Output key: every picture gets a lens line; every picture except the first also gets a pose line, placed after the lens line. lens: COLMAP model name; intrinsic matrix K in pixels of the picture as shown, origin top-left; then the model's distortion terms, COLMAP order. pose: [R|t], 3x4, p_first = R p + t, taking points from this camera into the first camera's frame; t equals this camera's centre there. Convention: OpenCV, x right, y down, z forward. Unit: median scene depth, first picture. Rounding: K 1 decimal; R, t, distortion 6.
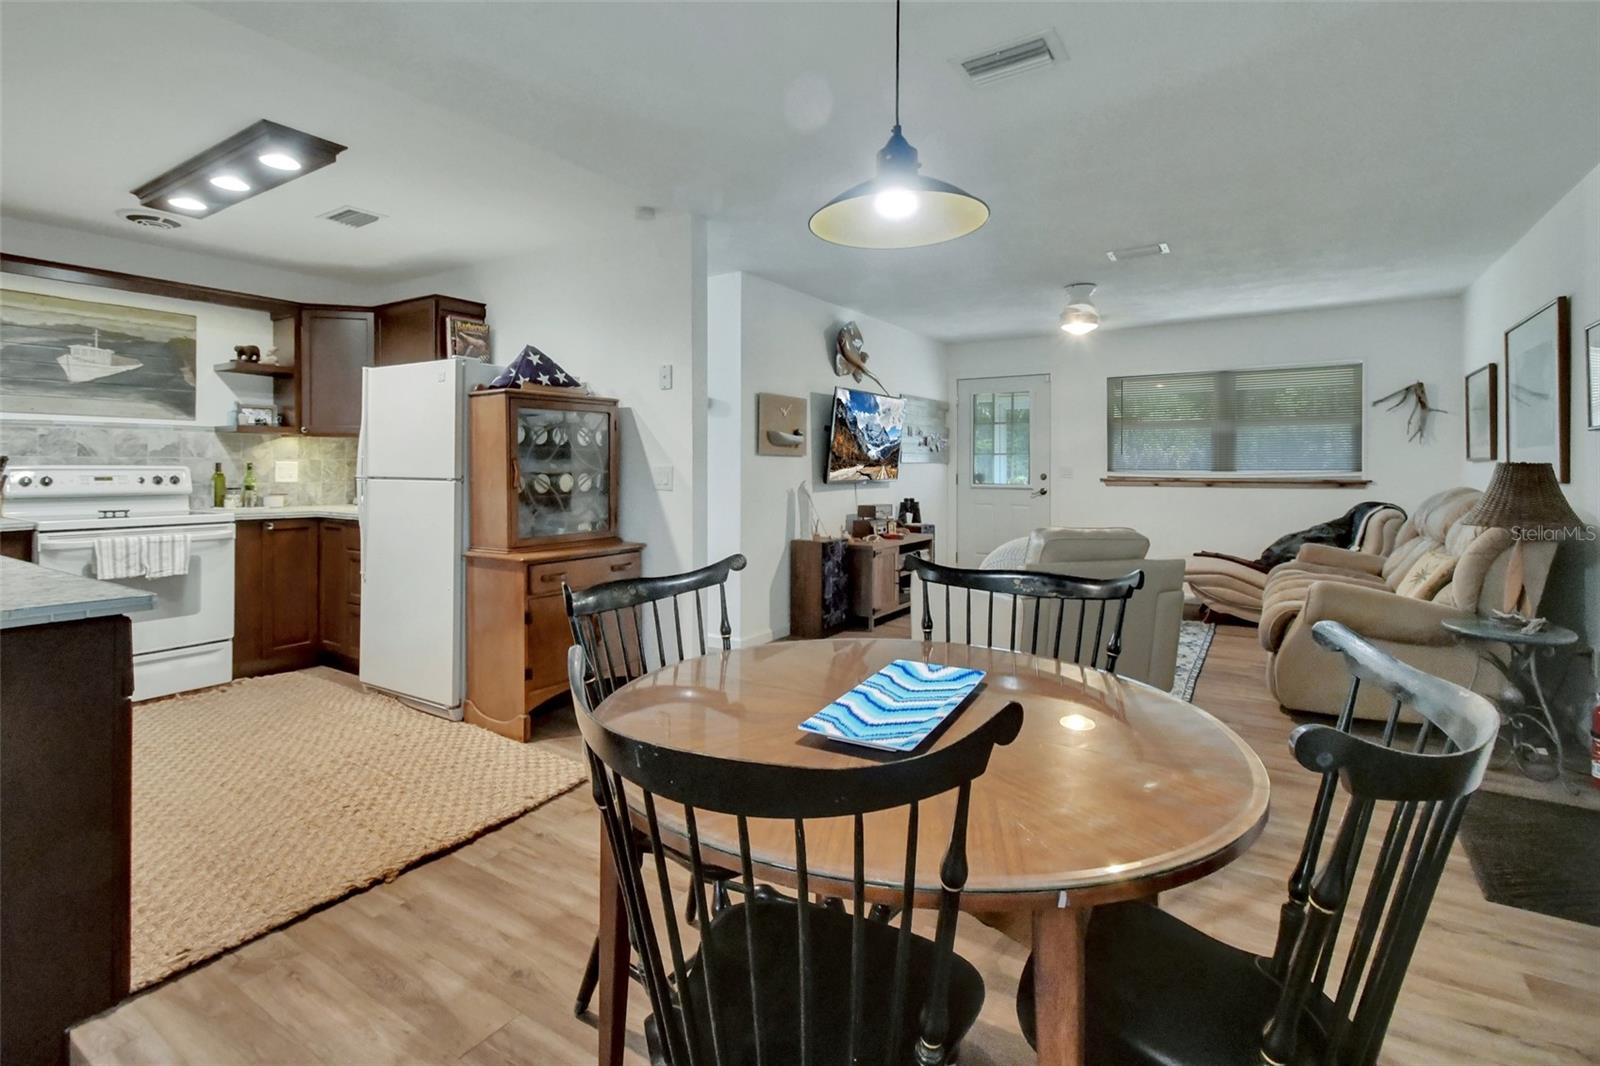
lens RADIAL K [[752.8, 0, 769.5], [0, 752.8, 466.9], [0, 0, 1]] dist [-0.004693, -0.001459]
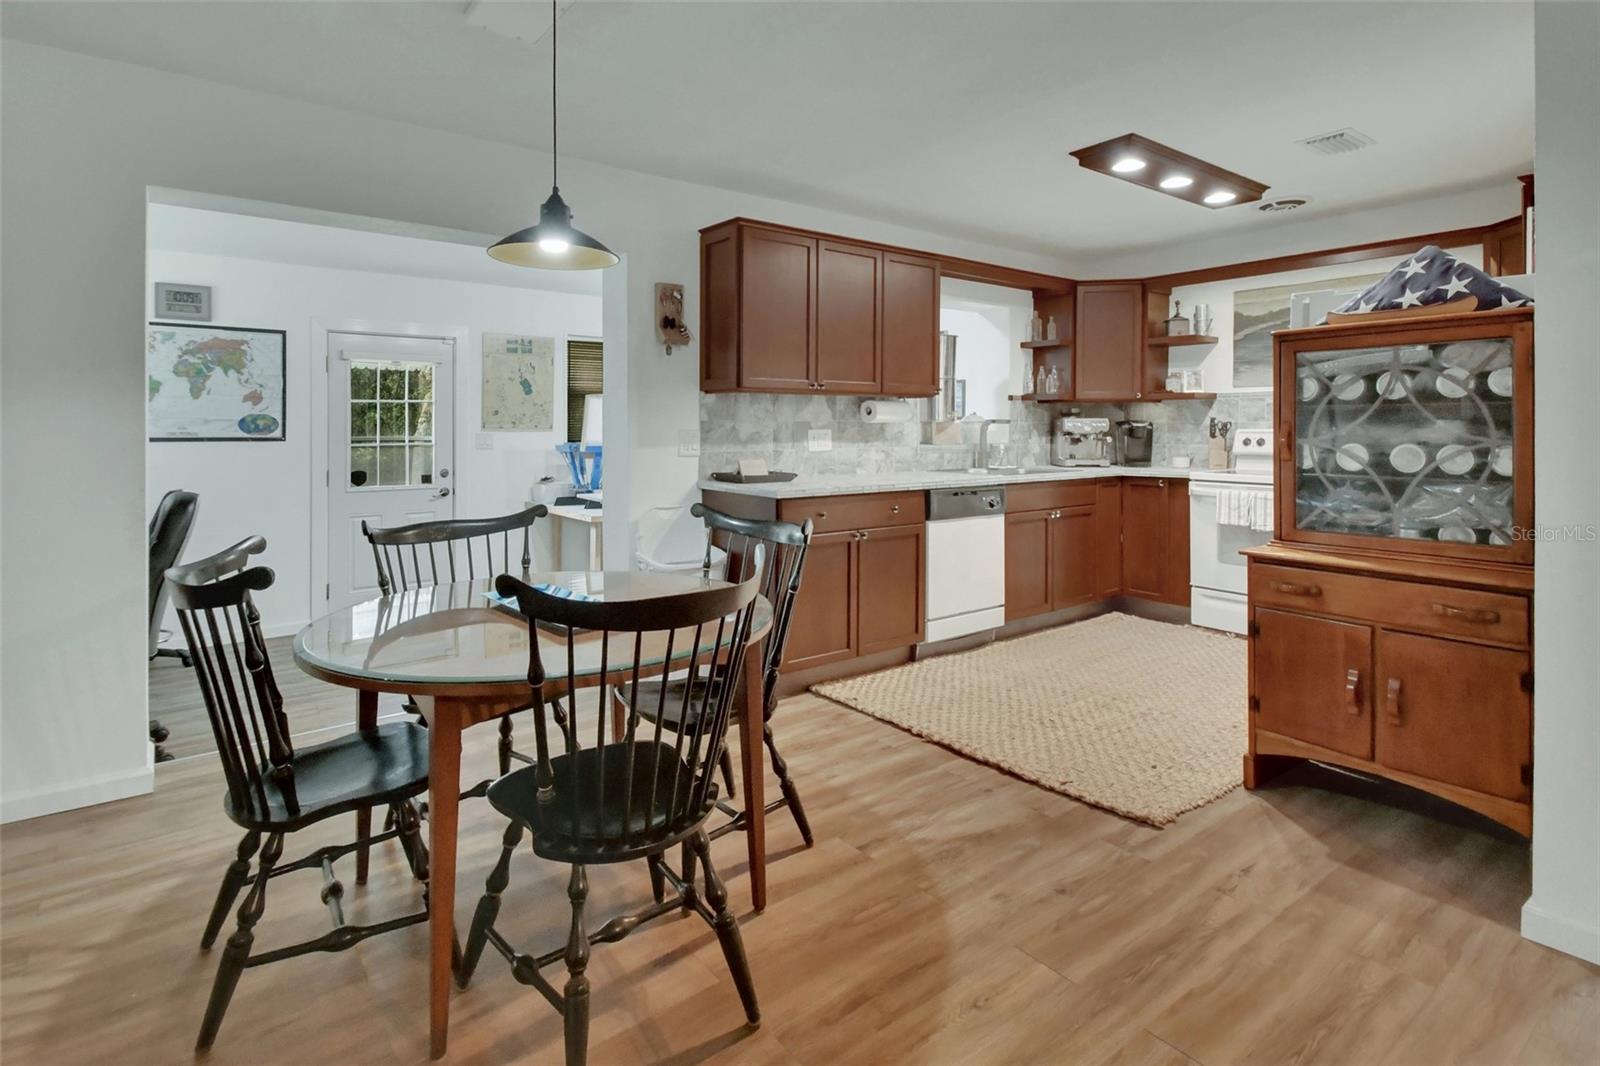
lens RADIAL K [[790.1, 0, 762.3], [0, 790.1, 423.4], [0, 0, 1]] dist [0.006314, -0.004478]
pose [[-0.333479, -0.003434, -0.942751, 0.413405], [-0.003591, 0.999991, -0.002372, -0.003787], [0.942751, 0.002594, -0.333488, 0.540264]]
